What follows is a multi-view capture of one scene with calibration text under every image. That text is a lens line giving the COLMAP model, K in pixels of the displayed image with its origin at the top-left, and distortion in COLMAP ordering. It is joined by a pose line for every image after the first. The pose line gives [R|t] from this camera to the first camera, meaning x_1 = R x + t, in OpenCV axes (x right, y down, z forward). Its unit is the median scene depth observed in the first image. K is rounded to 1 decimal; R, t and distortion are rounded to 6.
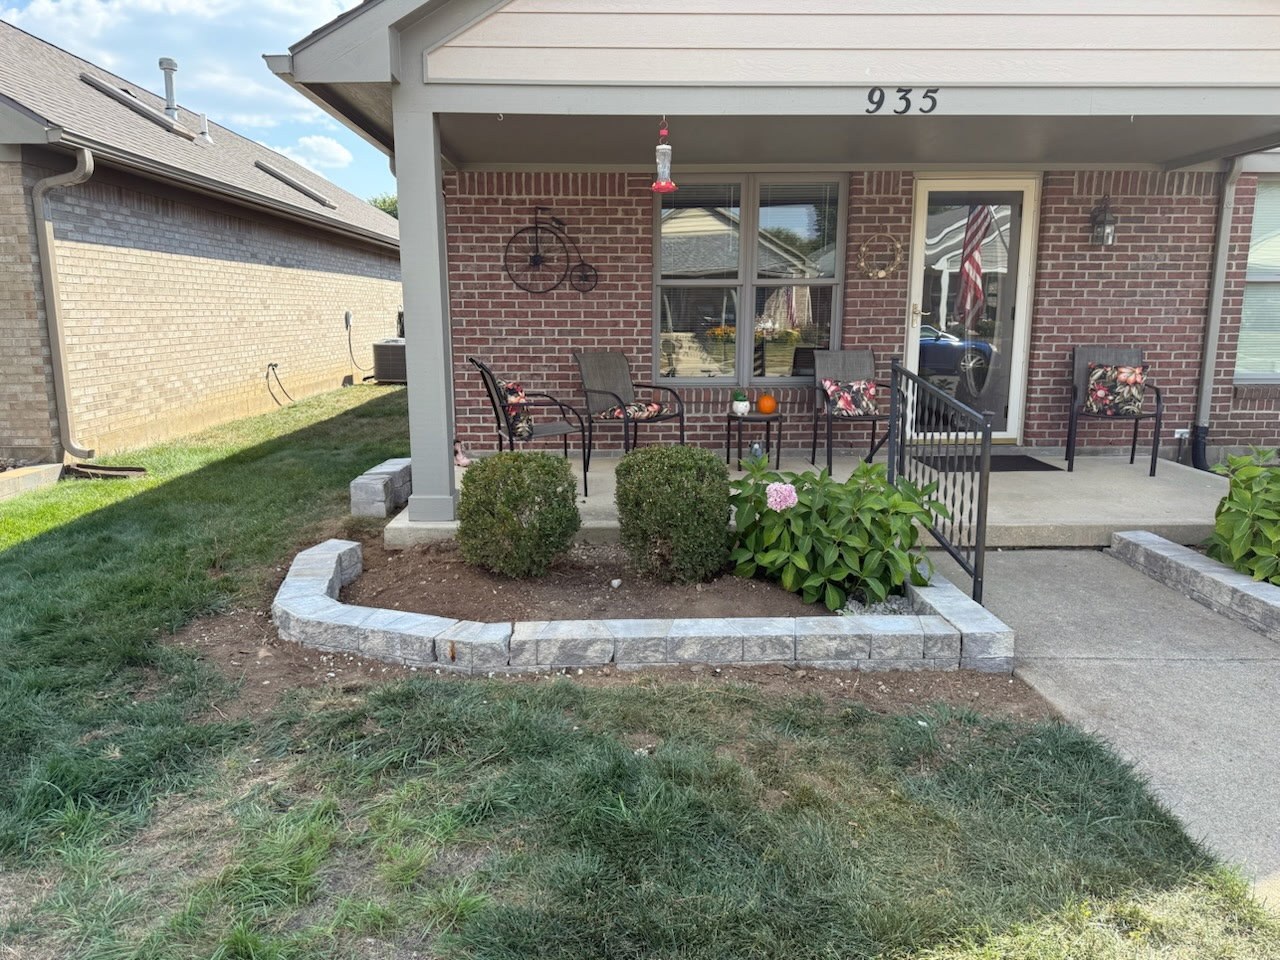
lens RADIAL K [[920.1, 0, 630.7], [0, 920.1, 493.6], [0, 0, 1]] dist [0.073591, -0.080342]
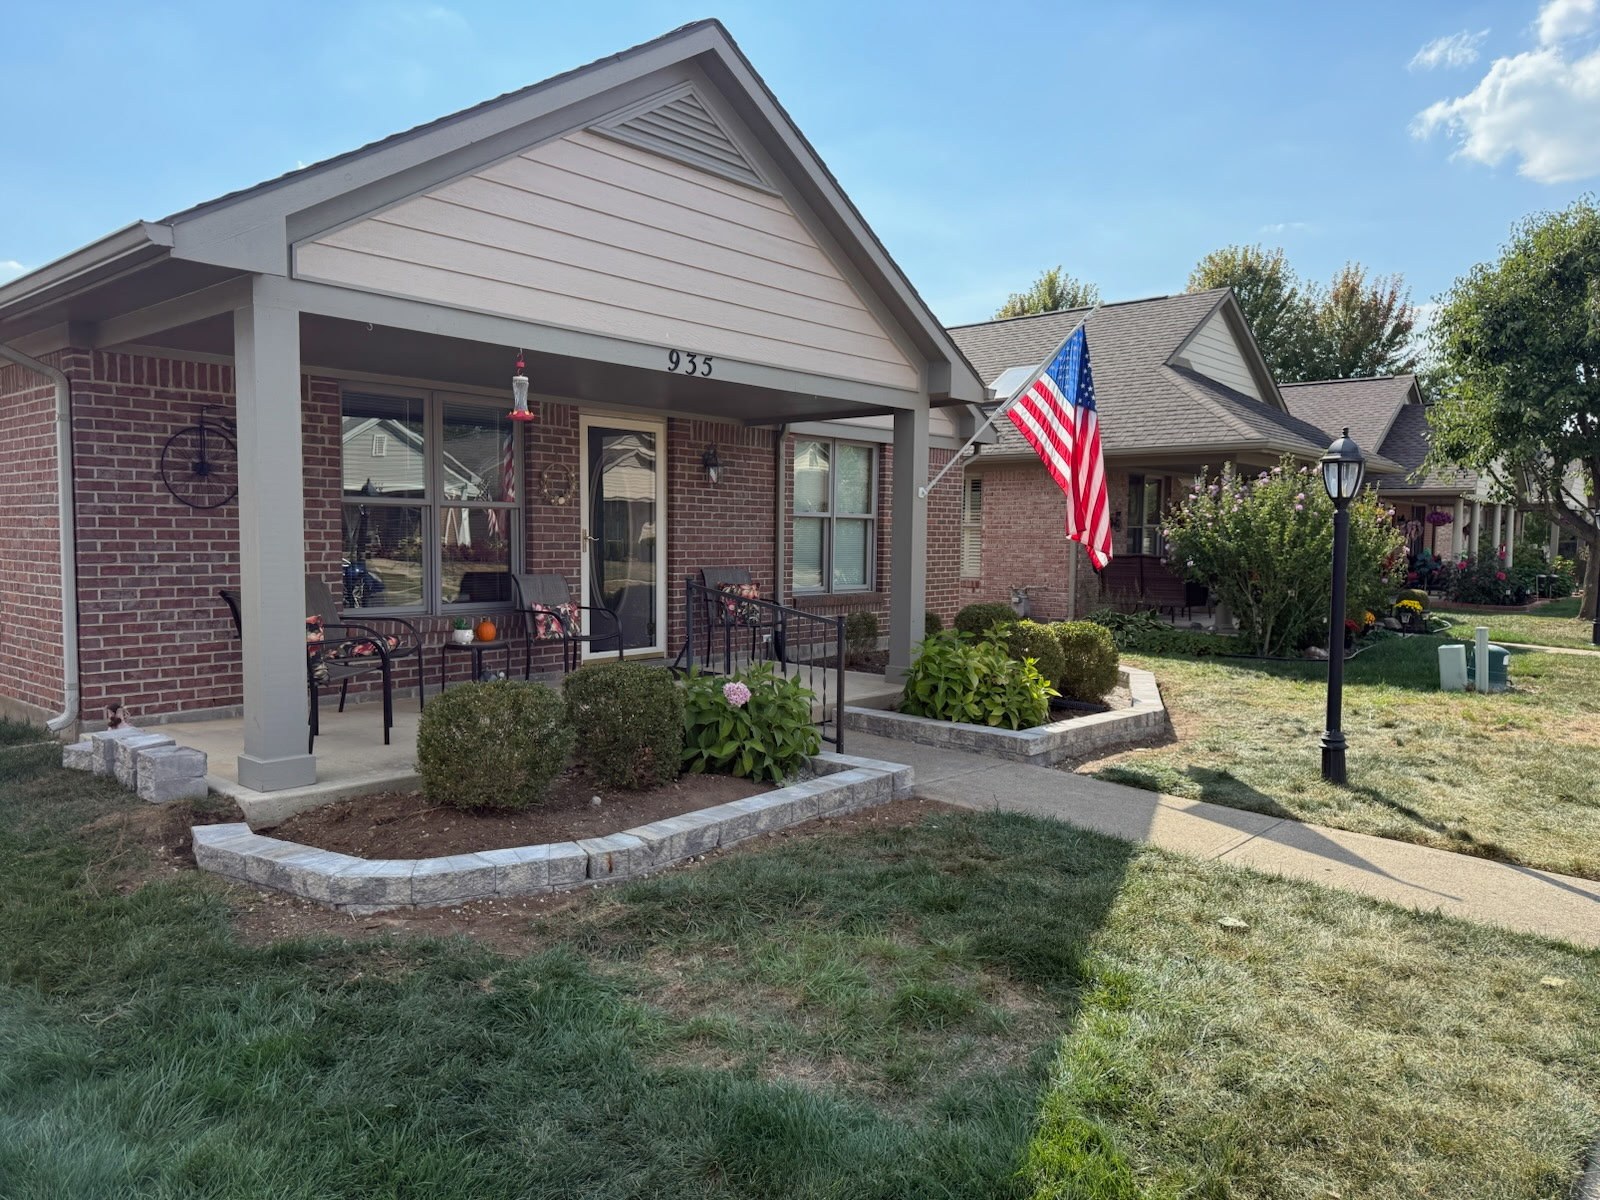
lens RADIAL K [[1150.1, 0, 812.6], [0, 1150.1, 616.2], [0, 0, 1]] dist [0.073591, -0.080342]
pose [[0.656908, -0.046246, 0.752551, -0.516704], [0.137321, 0.988761, -0.059107, 0.003498], [-0.741360, 0.142169, 0.655876, -0.024919]]
